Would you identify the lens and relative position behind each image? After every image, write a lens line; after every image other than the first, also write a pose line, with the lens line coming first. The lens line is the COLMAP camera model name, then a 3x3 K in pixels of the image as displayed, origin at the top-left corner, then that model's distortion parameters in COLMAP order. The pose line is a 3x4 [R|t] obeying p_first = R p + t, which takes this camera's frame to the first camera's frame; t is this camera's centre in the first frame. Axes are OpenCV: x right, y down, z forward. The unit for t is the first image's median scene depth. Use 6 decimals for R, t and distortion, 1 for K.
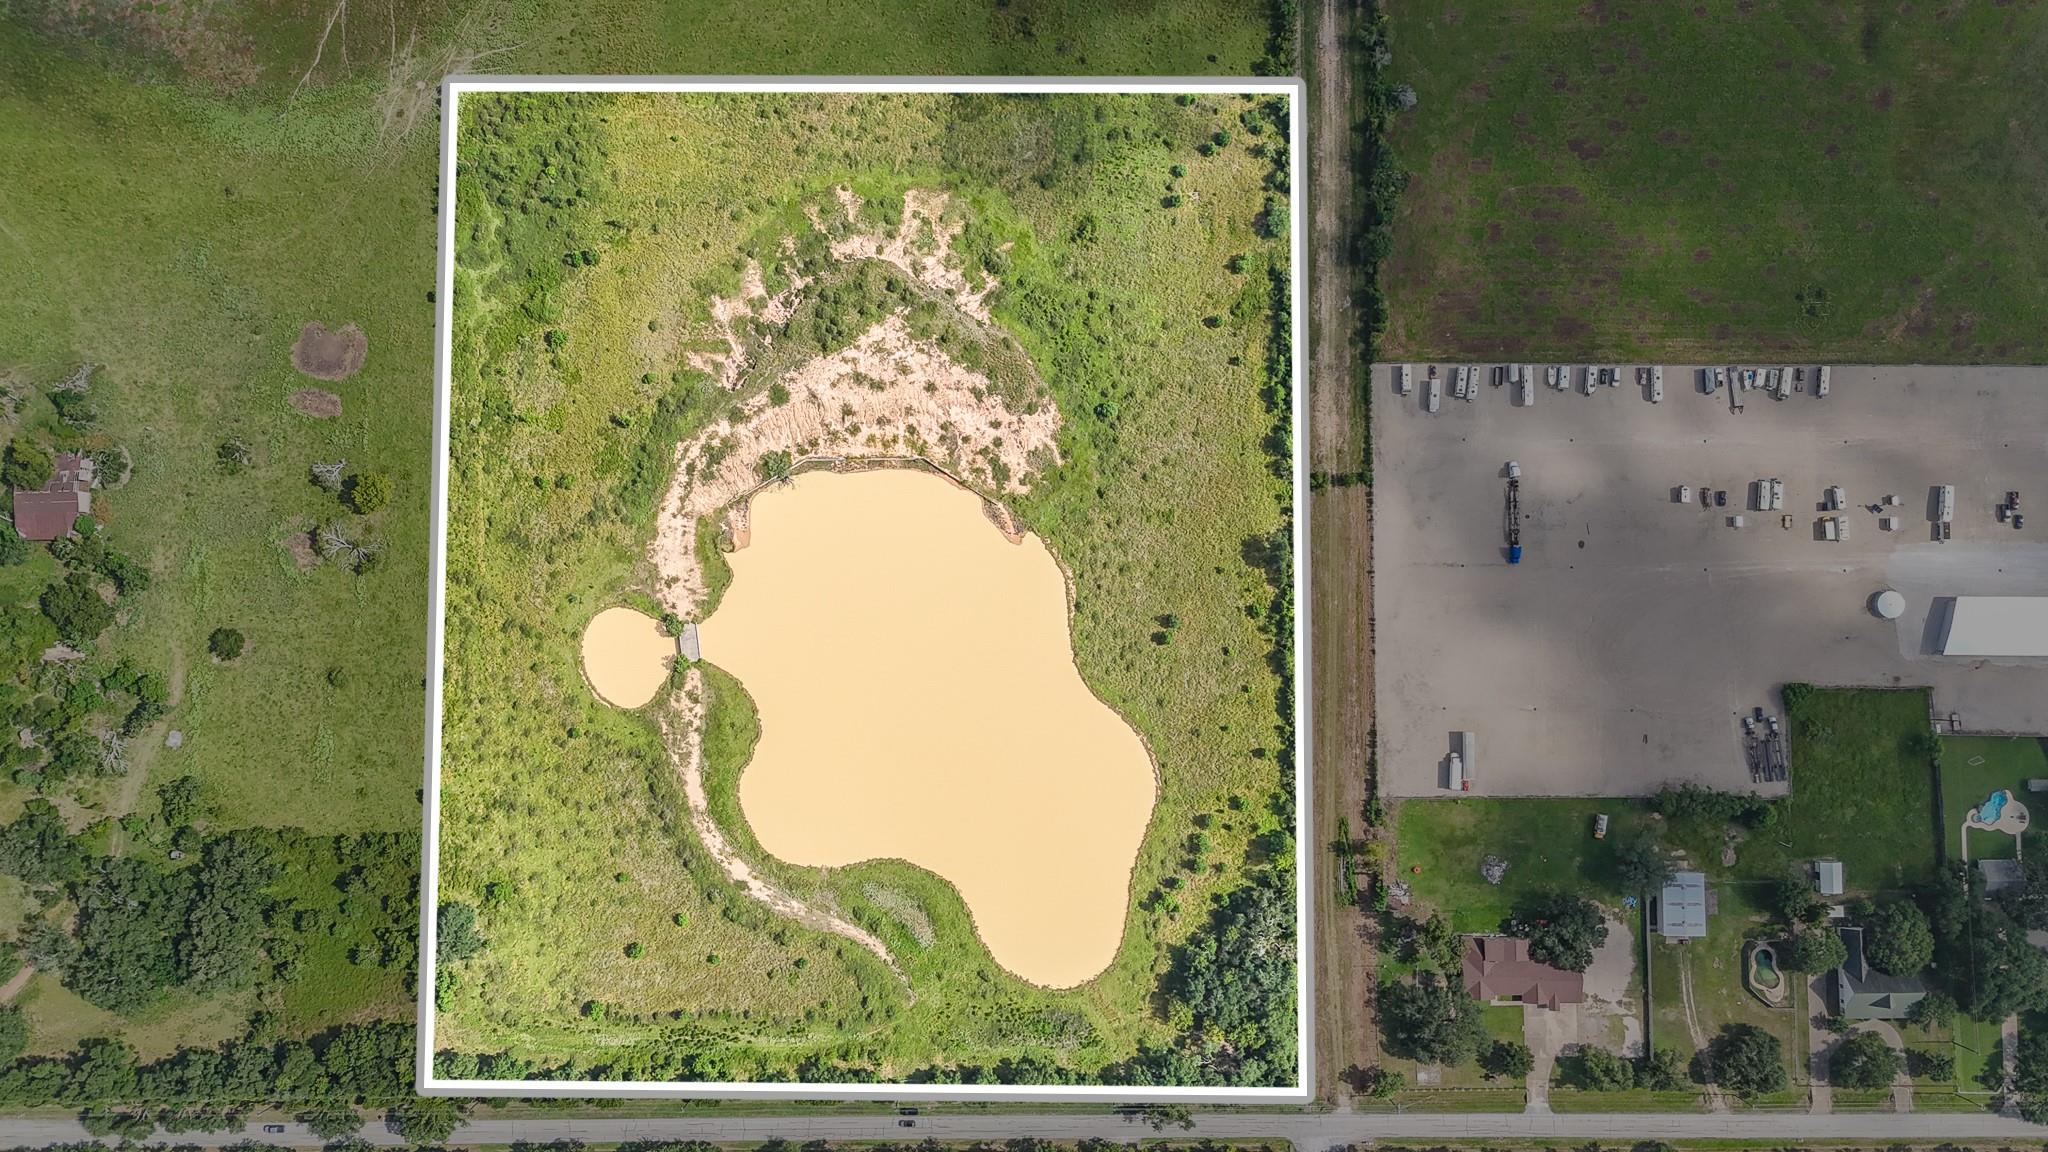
lens RADIAL K [[1493.8, 0, 1032.0], [0, 1493.8, 586.3], [0, 0, 1]] dist [0.095609, -0.106699]
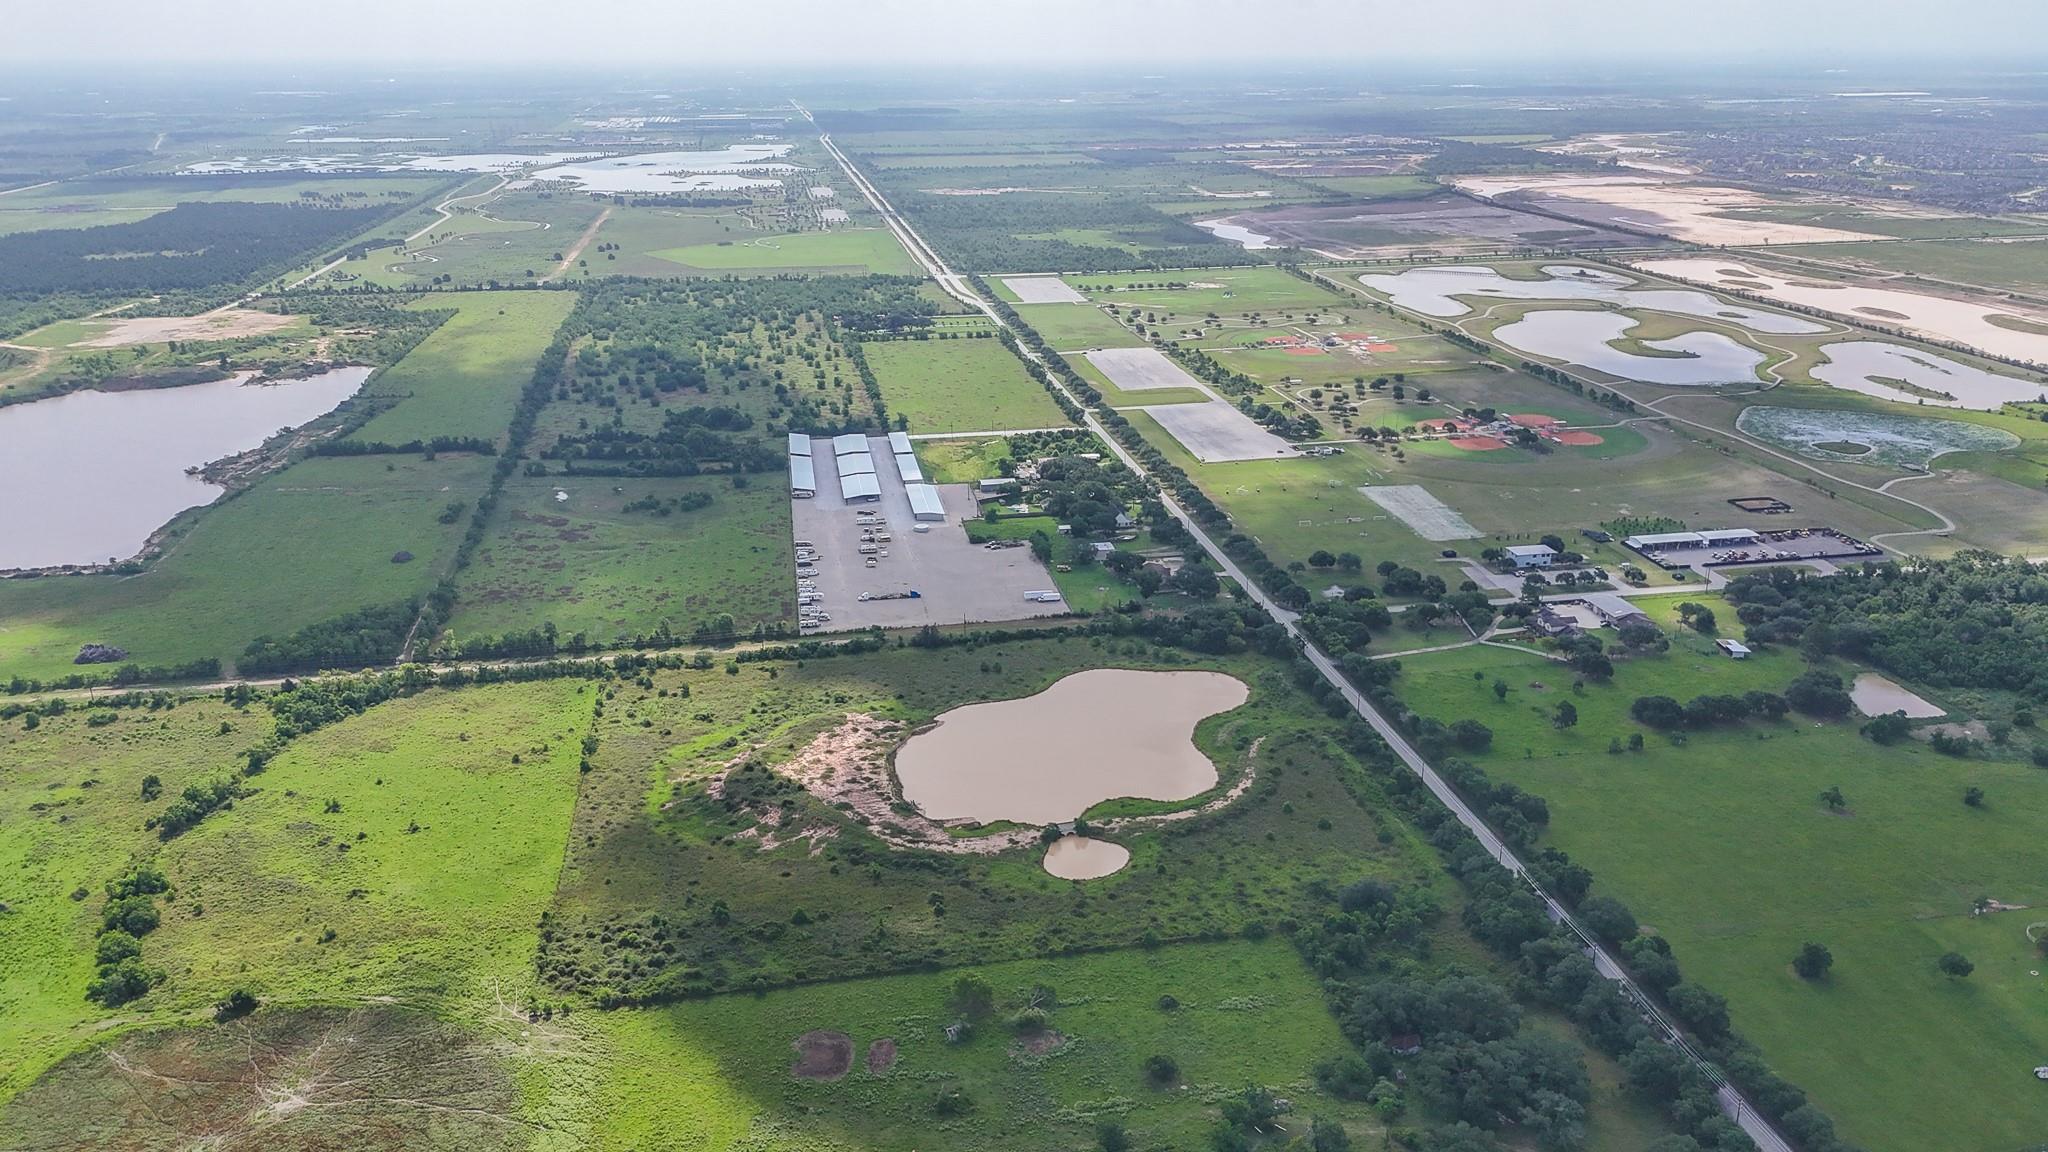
lens RADIAL K [[1493.8, 0, 1032.0], [0, 1493.8, 586.3], [0, 0, 1]] dist [0.095609, -0.106699]
pose [[-0.174685, -0.346212, 0.921749, -1.224217], [0.983837, -0.023938, 0.177460, -0.186358], [-0.039374, 0.937851, 0.344798, 0.421446]]
